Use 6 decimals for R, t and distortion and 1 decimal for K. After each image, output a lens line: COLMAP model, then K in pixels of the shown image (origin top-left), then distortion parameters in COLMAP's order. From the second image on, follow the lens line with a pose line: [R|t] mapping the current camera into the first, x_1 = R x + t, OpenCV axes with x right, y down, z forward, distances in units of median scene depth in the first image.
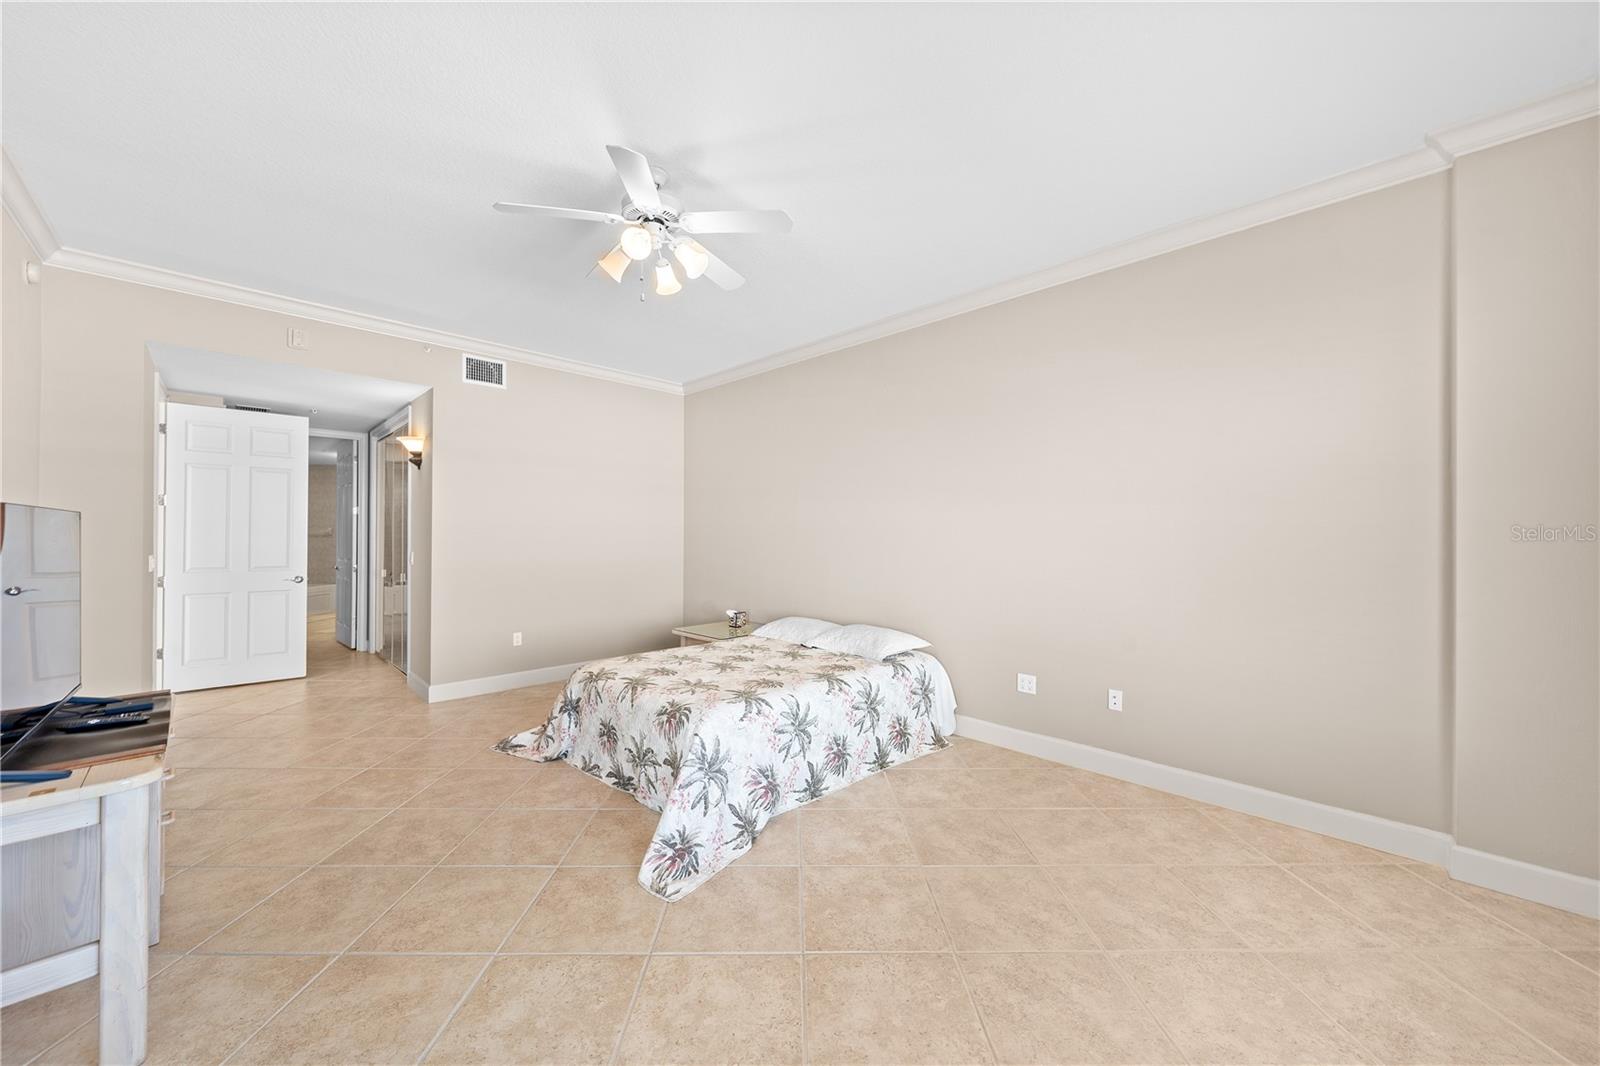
lens RADIAL K [[565.6, 0, 804.1], [0, 565.6, 534.0], [0, 0, 1]] dist [0.002172, 0.000119]
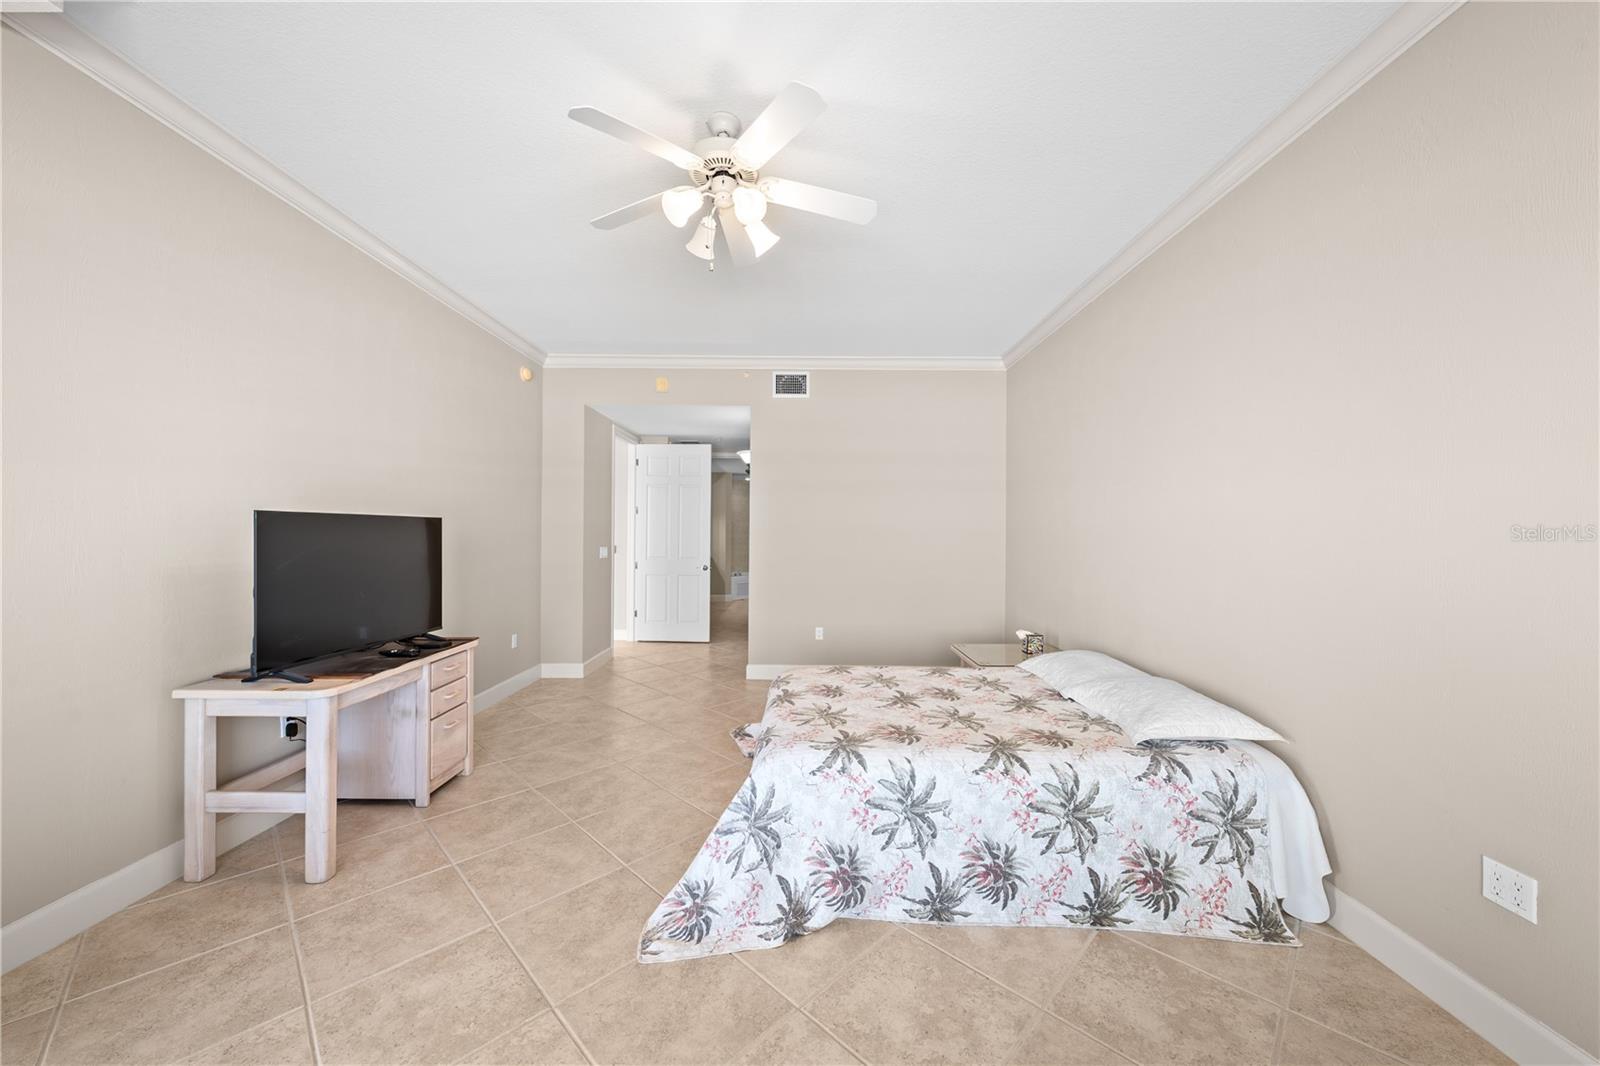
lens RADIAL K [[573.3, 0, 801.6], [0, 573.3, 532.5], [0, 0, 1]] dist [-0.000677, 0.000174]
pose [[0.708781, 0.000187, -0.705428, 0.365089], [-0.002702, 0.999993, -0.002450, 0.001709], [0.705423, 0.003642, 0.708777, 0.368904]]
